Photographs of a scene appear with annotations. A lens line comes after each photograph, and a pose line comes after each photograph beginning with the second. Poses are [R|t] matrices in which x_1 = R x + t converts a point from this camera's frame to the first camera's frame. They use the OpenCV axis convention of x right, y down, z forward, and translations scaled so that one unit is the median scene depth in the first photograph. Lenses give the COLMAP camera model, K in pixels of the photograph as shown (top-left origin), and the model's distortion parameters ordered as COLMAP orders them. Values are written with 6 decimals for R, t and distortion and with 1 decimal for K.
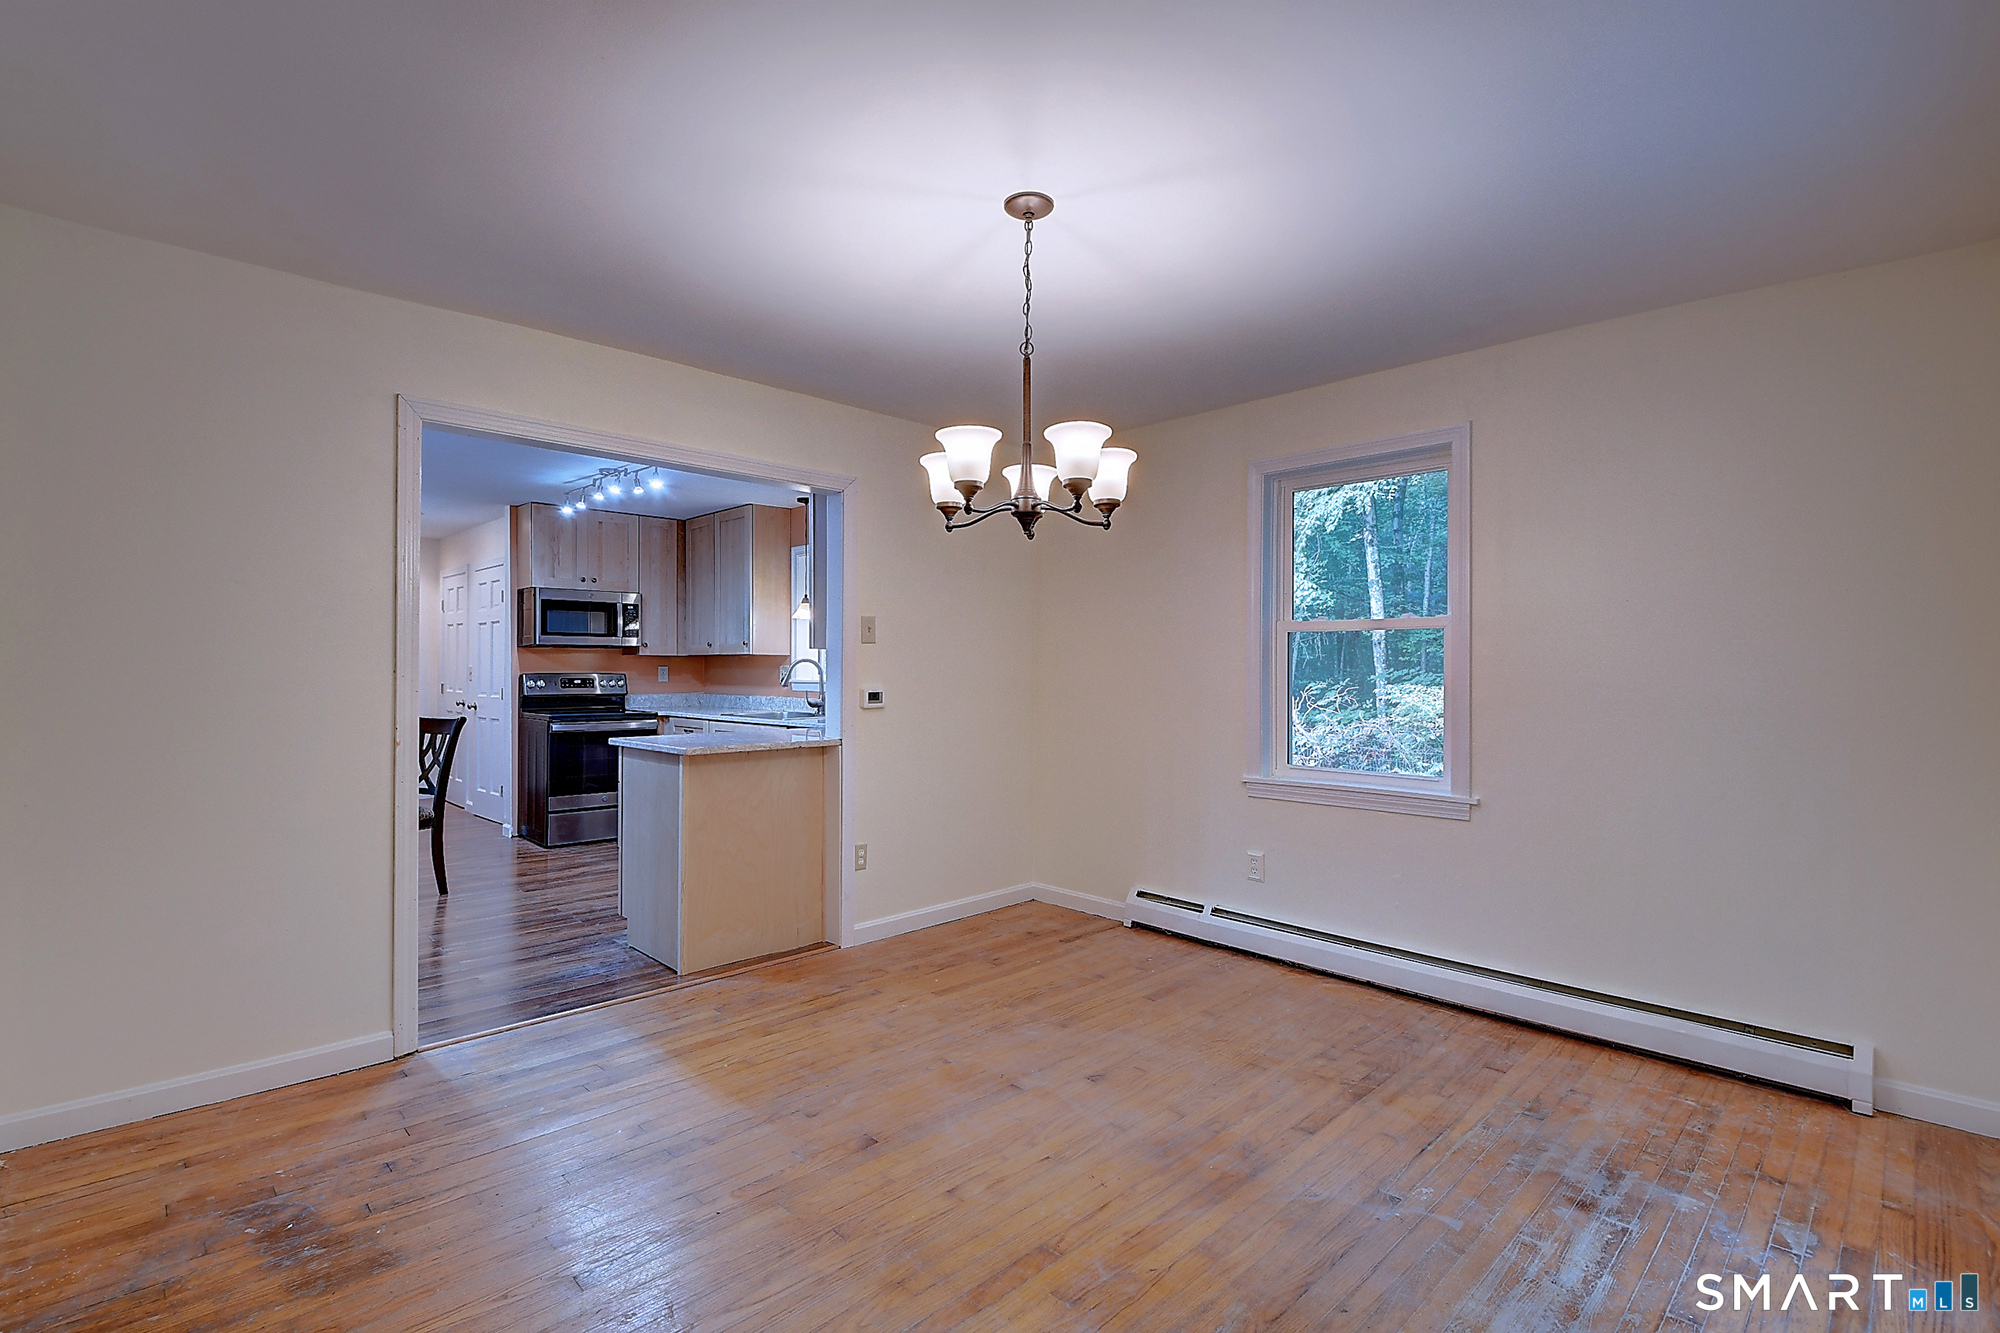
lens RADIAL K [[915.7, 0, 973.0], [0, 915.7, 668.0], [0, 0, 1]] dist [0.019945, -0.027715]
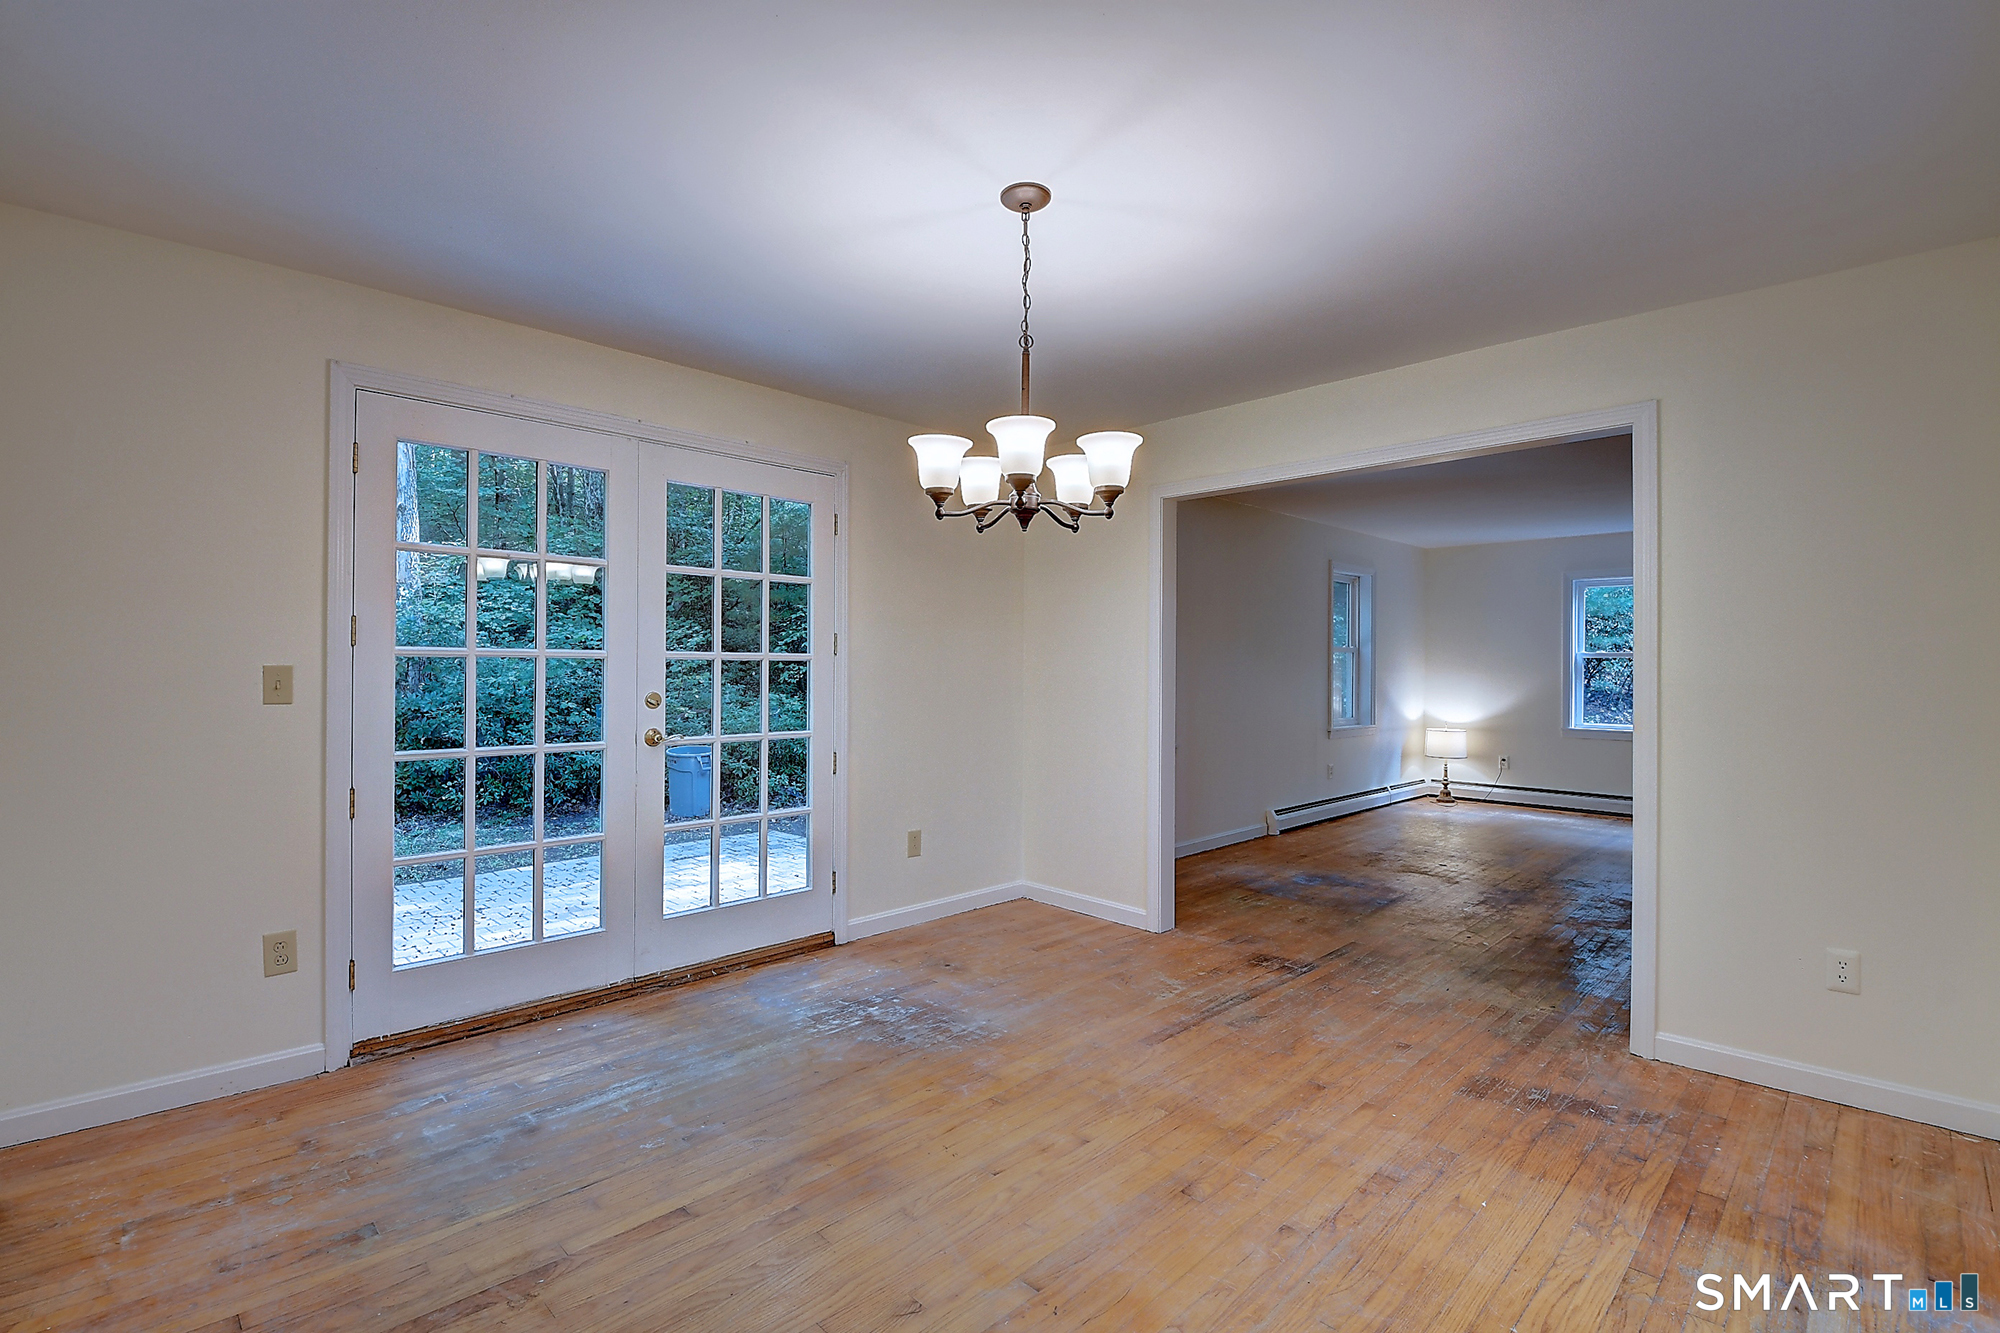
lens RADIAL K [[915.7, 0, 973.0], [0, 915.7, 668.0], [0, 0, 1]] dist [0.019945, -0.027715]
pose [[-0.999873, -0.011838, -0.010679, 0.121909], [-0.011773, 0.999912, -0.006097, 0.008308], [0.010751, -0.005970, -0.999924, 1.980635]]
